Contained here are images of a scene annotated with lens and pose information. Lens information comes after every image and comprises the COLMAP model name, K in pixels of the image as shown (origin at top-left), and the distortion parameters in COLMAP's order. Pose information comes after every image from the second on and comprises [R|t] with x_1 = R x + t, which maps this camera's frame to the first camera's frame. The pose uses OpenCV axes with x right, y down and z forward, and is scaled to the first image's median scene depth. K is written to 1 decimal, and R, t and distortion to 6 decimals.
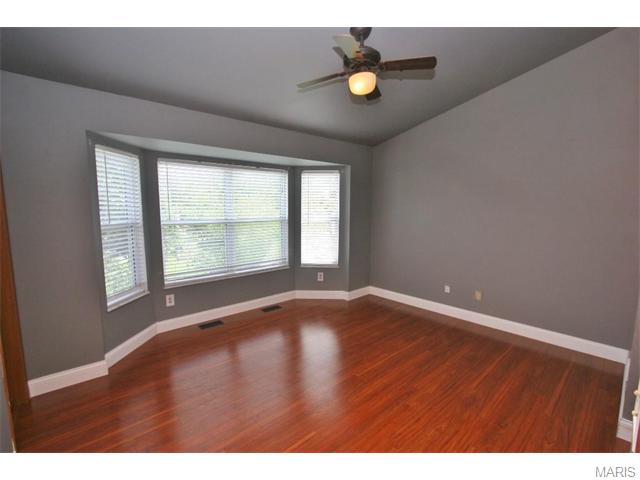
lens RADIAL K [[286.4, 0, 322.5], [0, 286.4, 237.1], [0, 0, 1]] dist [-0.004456, -0.000141]
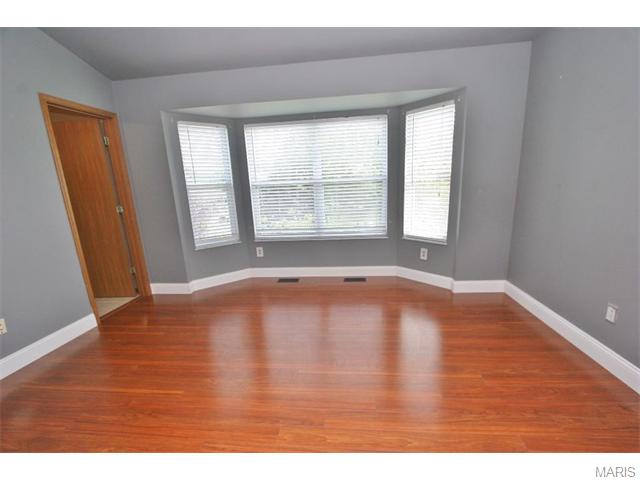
lens RADIAL K [[295.6, 0, 326.5], [0, 295.6, 252.4], [0, 0, 1]] dist [-0.007815, 0.002915]
pose [[0.686598, 0.141096, -0.713215, 0.494497], [-0.028204, 0.985418, 0.167796, 0.012937], [0.726490, -0.095093, 0.680566, 0.365919]]
